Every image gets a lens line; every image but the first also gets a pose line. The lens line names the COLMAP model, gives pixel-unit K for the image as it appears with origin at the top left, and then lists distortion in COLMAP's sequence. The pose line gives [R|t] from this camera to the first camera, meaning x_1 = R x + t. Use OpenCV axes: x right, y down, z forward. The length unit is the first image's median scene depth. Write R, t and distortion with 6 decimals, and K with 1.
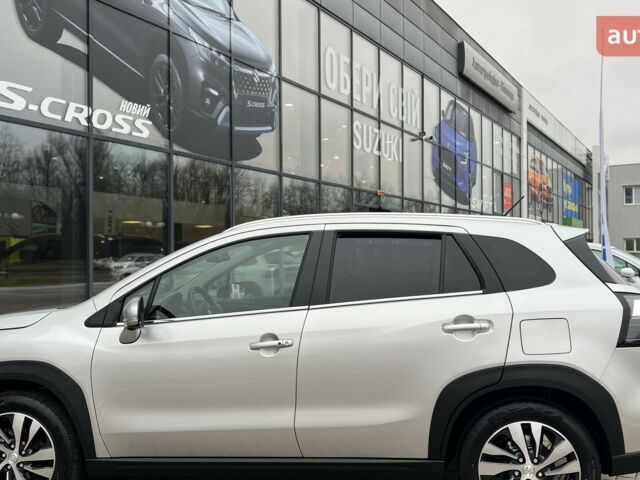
lens RADIAL K [[662.5, 0, 333.0], [0, 662.5, 252.1], [0, 0, 1]] dist [-0.020035, 0.000000]
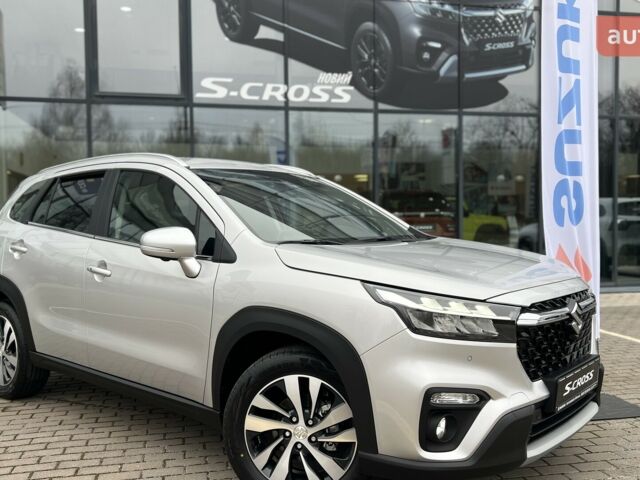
lens RADIAL K [[648.6, 0, 322.1], [0, 648.6, 249.3], [0, 0, 1]] dist [0.015628, 0.000000]
pose [[0.674972, 0.024173, -0.737448, 0.515196], [0.020710, 0.998449, 0.051684, 0.021233], [0.737553, -0.050158, 0.673424, 0.202376]]
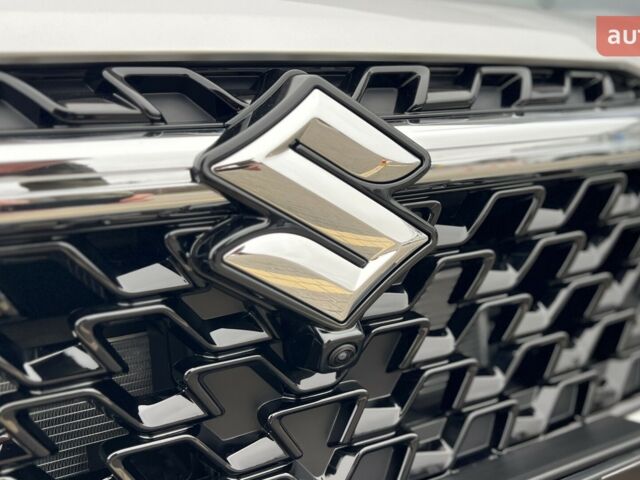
lens RADIAL K [[648.6, 0, 318.1], [0, 648.6, 238.6], [0, 0, 1]] dist [0.015628, 0.000000]
pose [[0.324757, 0.071362, -0.943101, 0.394813], [0.097502, 0.989311, 0.108433, 0.076240], [0.940758, -0.127169, 0.314328, 0.522050]]
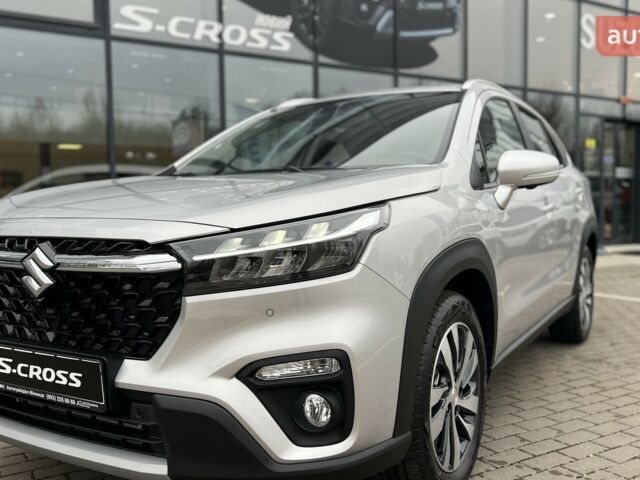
lens RADIAL K [[648.6, 0, 324.2], [0, 648.6, 246.2], [0, 0, 1]] dist [0.015628, 0.000000]
pose [[0.876683, 0.020252, -0.480641, 0.243277], [0.017552, 0.997102, 0.074028, 0.049752], [0.480747, -0.073335, 0.873787, 0.147223]]
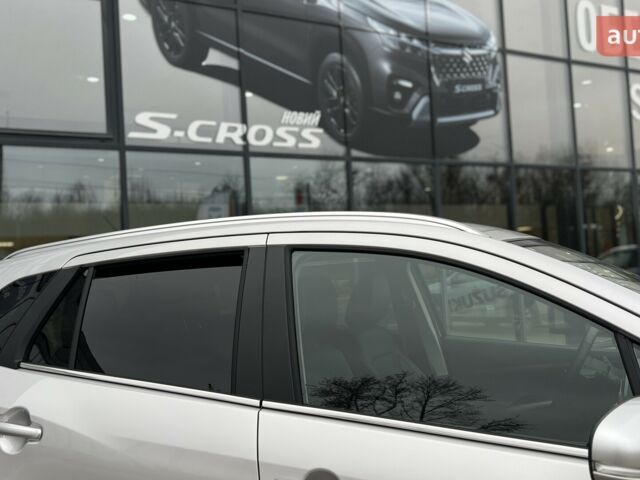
lens RADIAL K [[648.6, 0, 321.3], [0, 648.6, 248.2], [0, 0, 1]] dist [0.015628, 0.000000]
pose [[0.847881, -0.064061, -0.526303, 0.187831], [0.059630, 0.997897, -0.025399, -0.009743], [0.526823, -0.009848, 0.849918, 0.233821]]
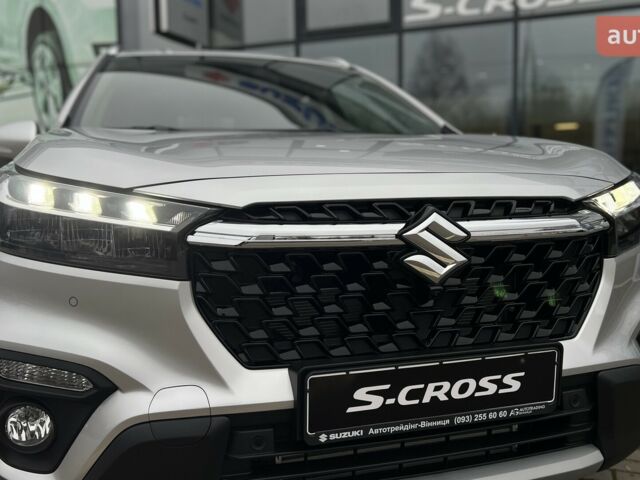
lens RADIAL K [[648.6, 0, 318.8], [0, 648.6, 252.0], [0, 0, 1]] dist [0.015628, 0.000000]
pose [[0.171354, 0.080065, -0.981951, 0.498116], [0.032153, 0.995707, 0.086797, 0.065725], [0.984685, -0.046446, 0.168045, 0.484266]]
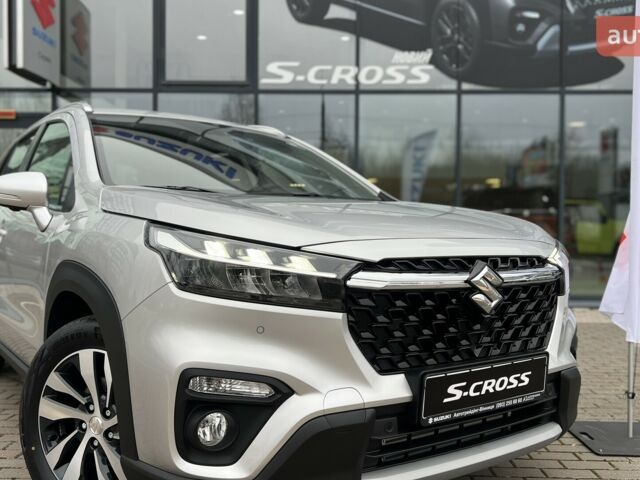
lens RADIAL K [[648.6, 0, 322.3], [0, 648.6, 246.7], [0, 0, 1]] dist [0.015628, 0.000000]
pose [[0.476171, 0.015347, -0.879219, 0.527788], [0.006146, 0.999765, 0.020780, 0.058466], [0.879331, -0.015299, 0.475965, 0.374183]]
